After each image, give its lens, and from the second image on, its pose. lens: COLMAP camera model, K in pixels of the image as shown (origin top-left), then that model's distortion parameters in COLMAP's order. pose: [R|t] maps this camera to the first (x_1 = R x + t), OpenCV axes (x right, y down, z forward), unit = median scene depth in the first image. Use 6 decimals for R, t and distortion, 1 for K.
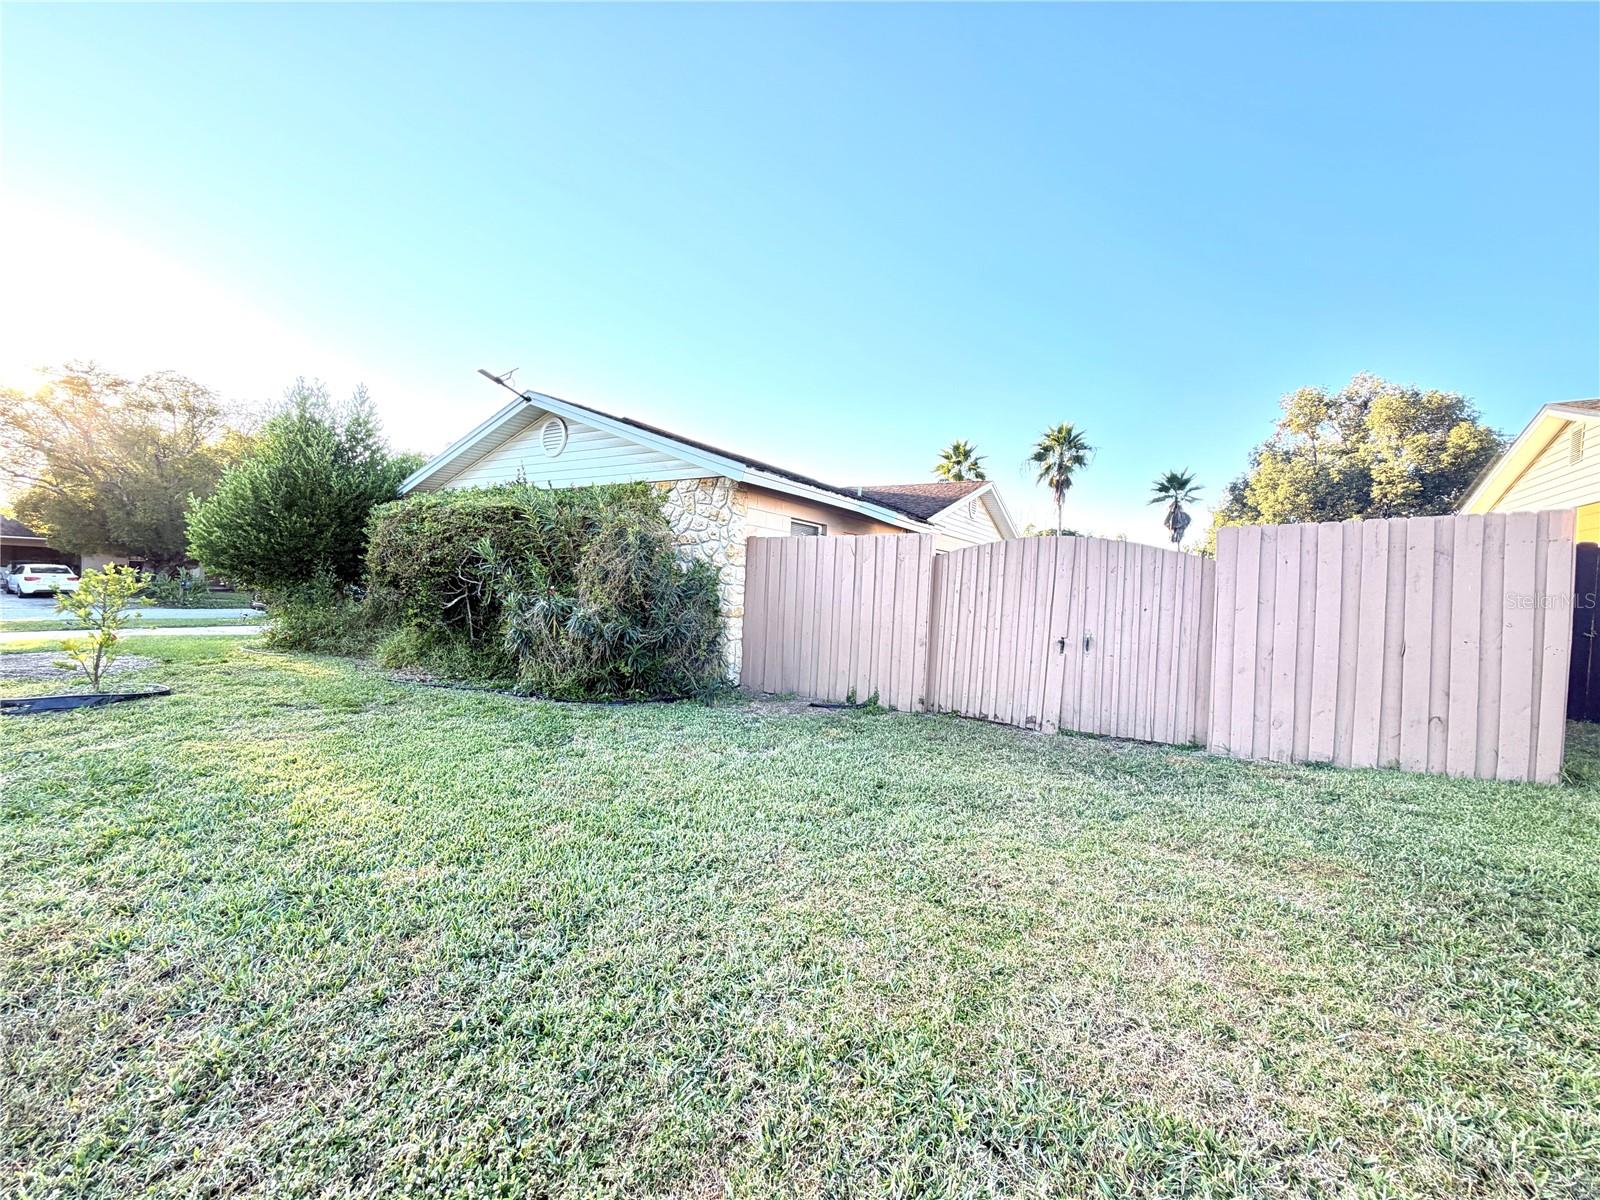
lens RADIAL K [[638.6, 0, 803.4], [0, 638.6, 599.6], [0, 0, 1]] dist [0.004626, -0.000823]
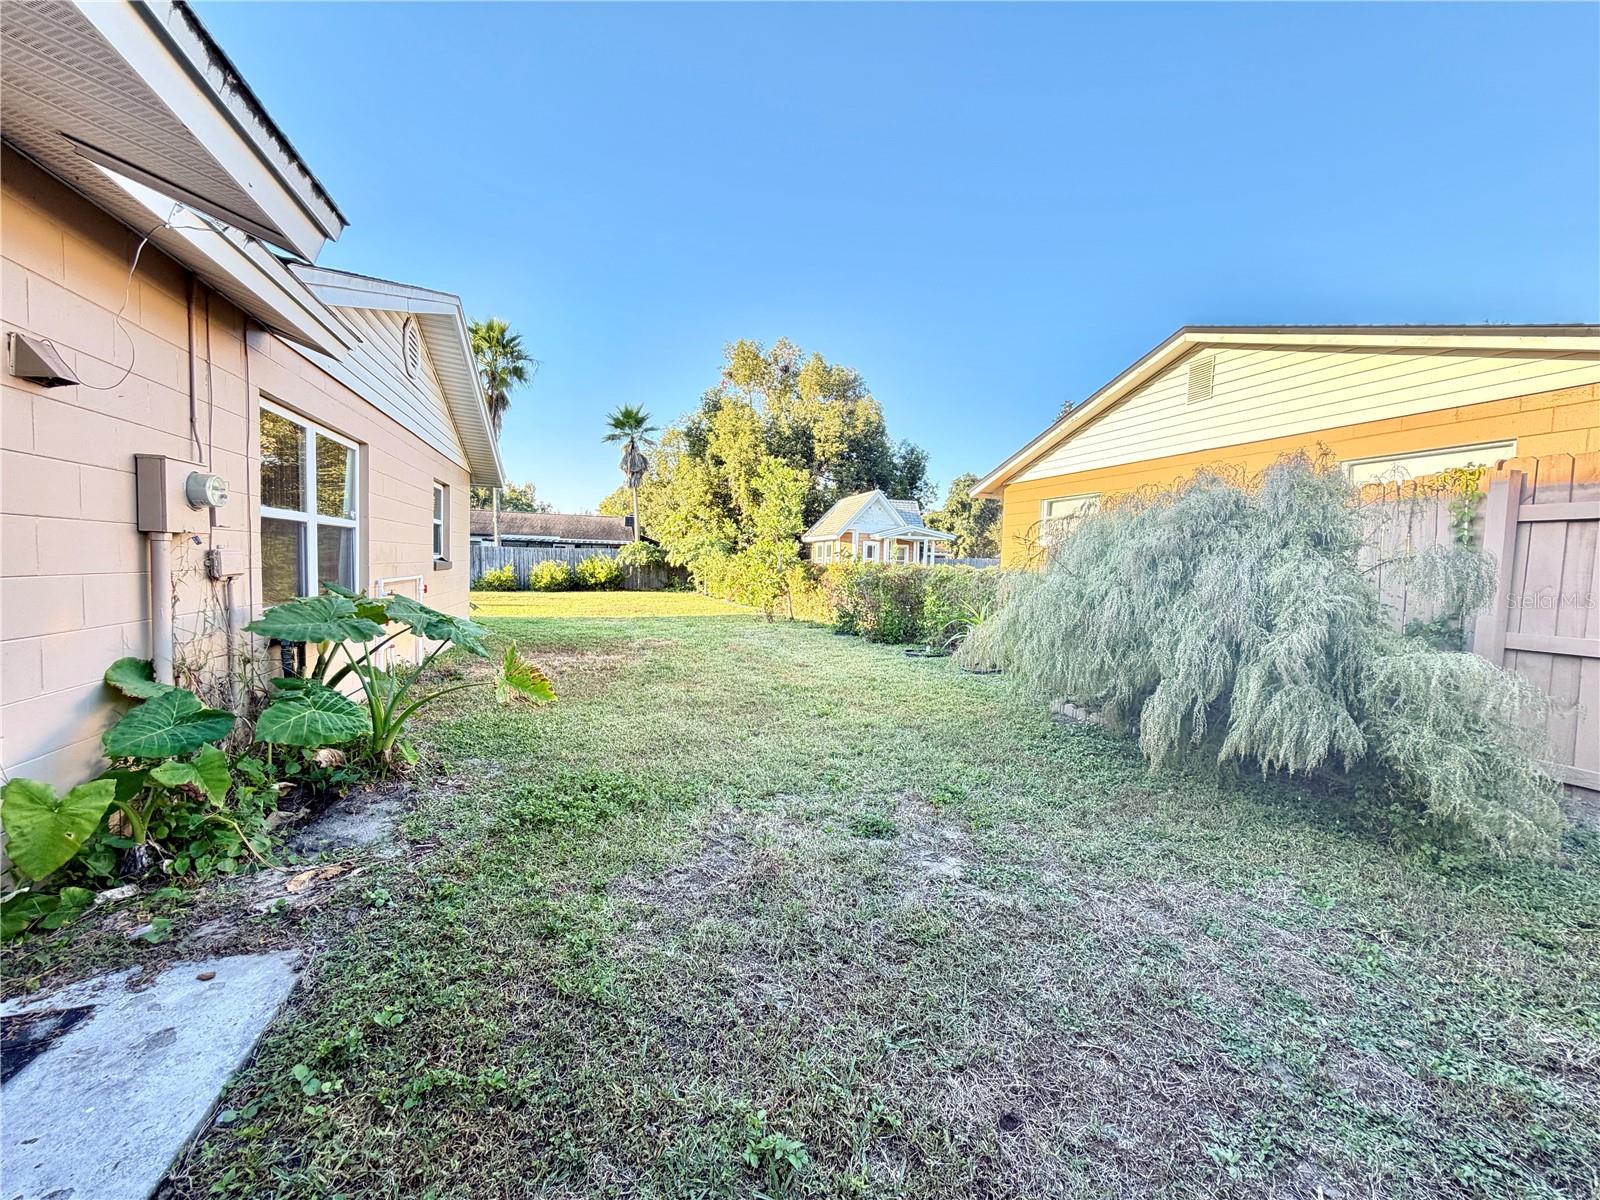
lens RADIAL K [[638.6, 0, 810.3], [0, 638.6, 598.9], [0, 0, 1]] dist [0.004626, -0.000823]
pose [[0.636774, -0.067079, 0.768127, 0.049603], [0.009802, 0.996832, 0.078925, -0.004654], [-0.770988, -0.042728, 0.635415, 0.244234]]
